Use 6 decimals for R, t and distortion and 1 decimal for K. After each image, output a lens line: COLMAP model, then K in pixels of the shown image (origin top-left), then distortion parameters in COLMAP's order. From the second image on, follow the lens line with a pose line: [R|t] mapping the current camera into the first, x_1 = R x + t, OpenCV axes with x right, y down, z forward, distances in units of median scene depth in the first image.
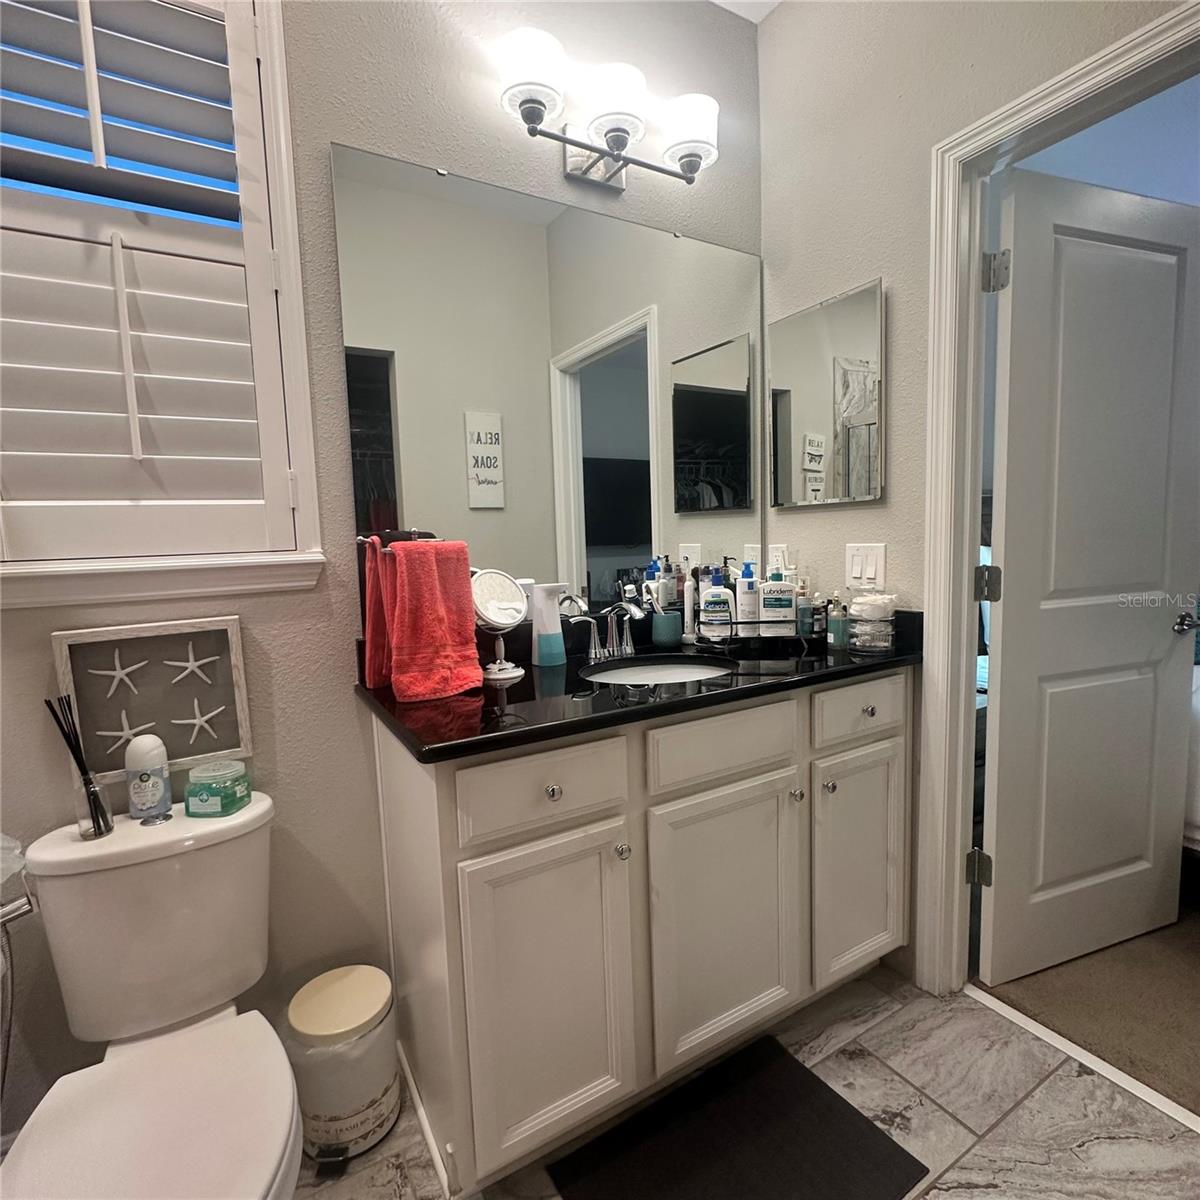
lens RADIAL K [[640.3, 0, 602.8], [0, 640.3, 598.0], [0, 0, 1]] dist [-0.003620, 0.001246]
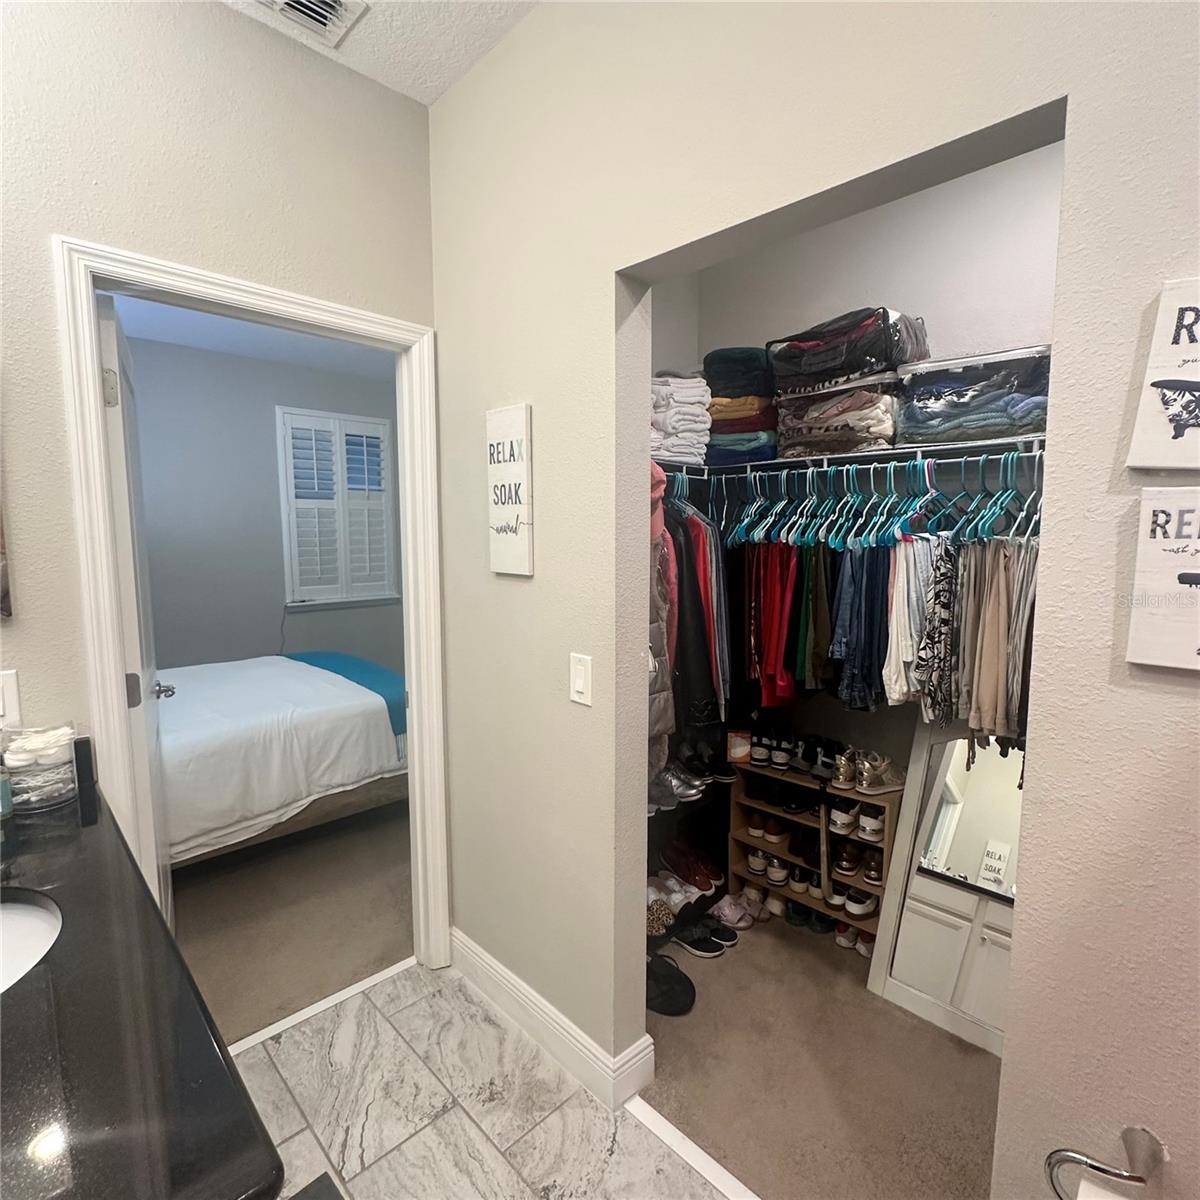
lens RADIAL K [[640.3, 0, 602.8], [0, 640.3, 598.0], [0, 0, 1]] dist [-0.003620, 0.001246]
pose [[-0.240188, -0.069821, 0.968212, -0.657792], [0.098969, 0.990451, 0.095976, -0.229749], [-0.965668, 0.118875, -0.230985, 0.591659]]
